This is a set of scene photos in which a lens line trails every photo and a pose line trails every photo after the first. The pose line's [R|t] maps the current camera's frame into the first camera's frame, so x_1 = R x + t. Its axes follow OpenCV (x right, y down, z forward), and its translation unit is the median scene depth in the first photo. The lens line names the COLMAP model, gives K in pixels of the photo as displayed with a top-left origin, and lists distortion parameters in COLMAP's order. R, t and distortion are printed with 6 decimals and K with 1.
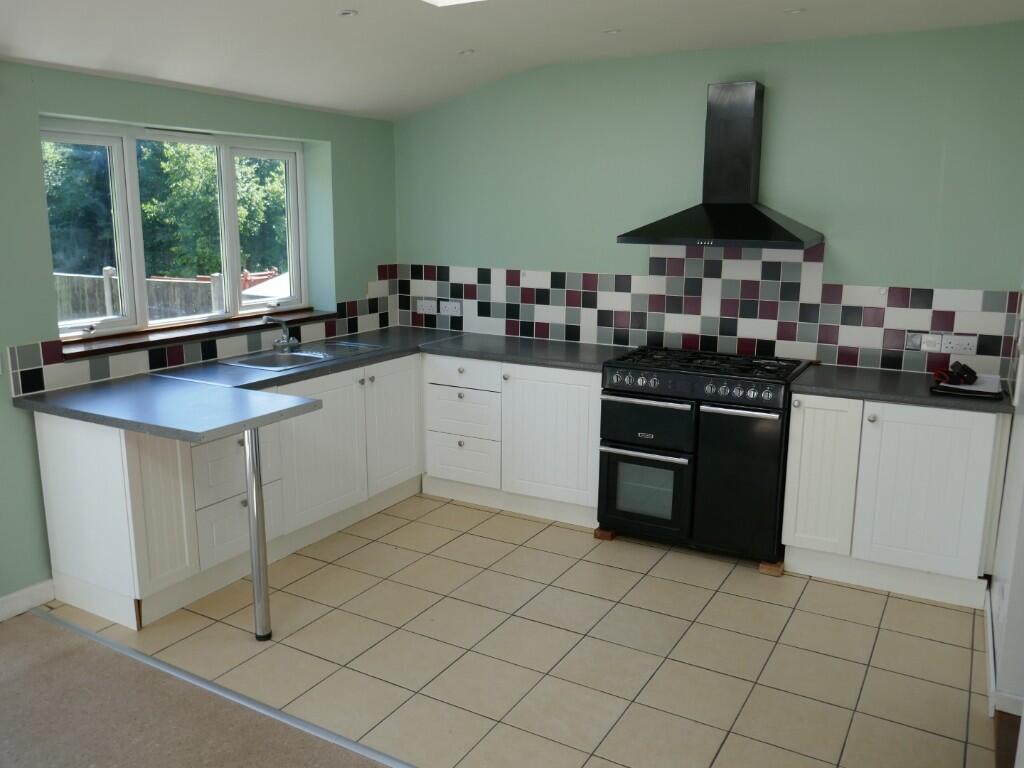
lens RADIAL K [[824.9, 0, 512.0], [0, 824.9, 384.0], [0, 0, 1]] dist [-0.013200, -0.008220]
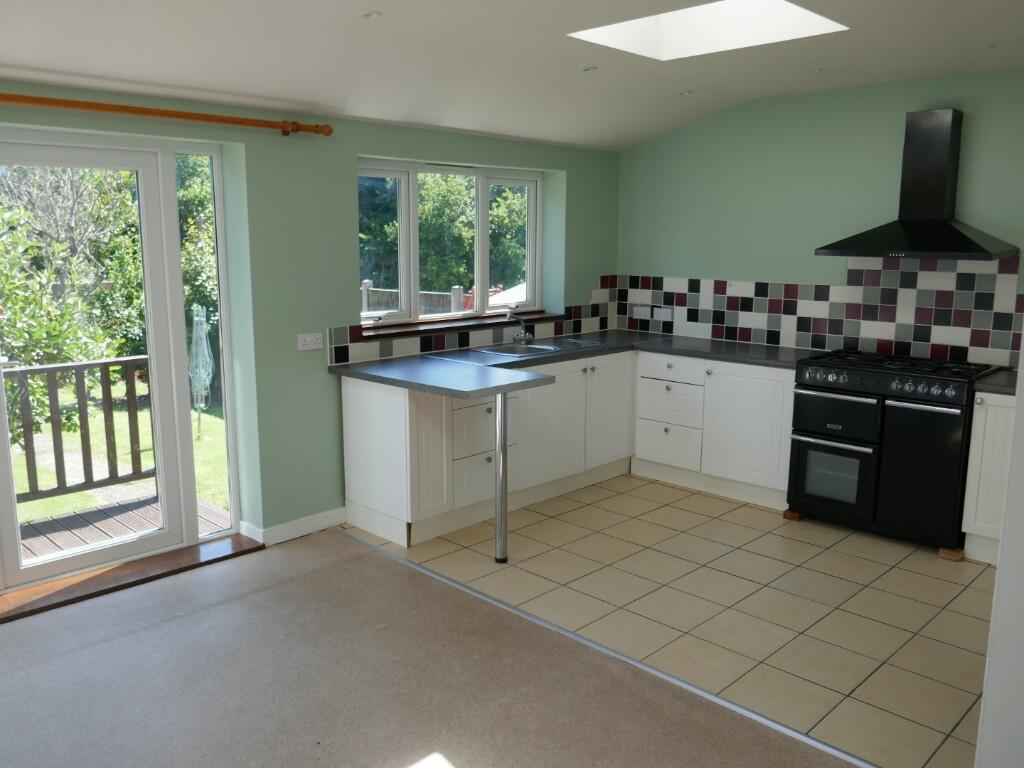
lens RADIAL K [[824.9, 0, 512.0], [0, 824.9, 384.0], [0, 0, 1]] dist [-0.013200, -0.008220]
pose [[0.967093, 0.041763, -0.250972, 0.016531], [-0.048678, 0.998585, -0.021405, 0.047127], [0.249723, 0.032917, 0.967758, -0.178050]]
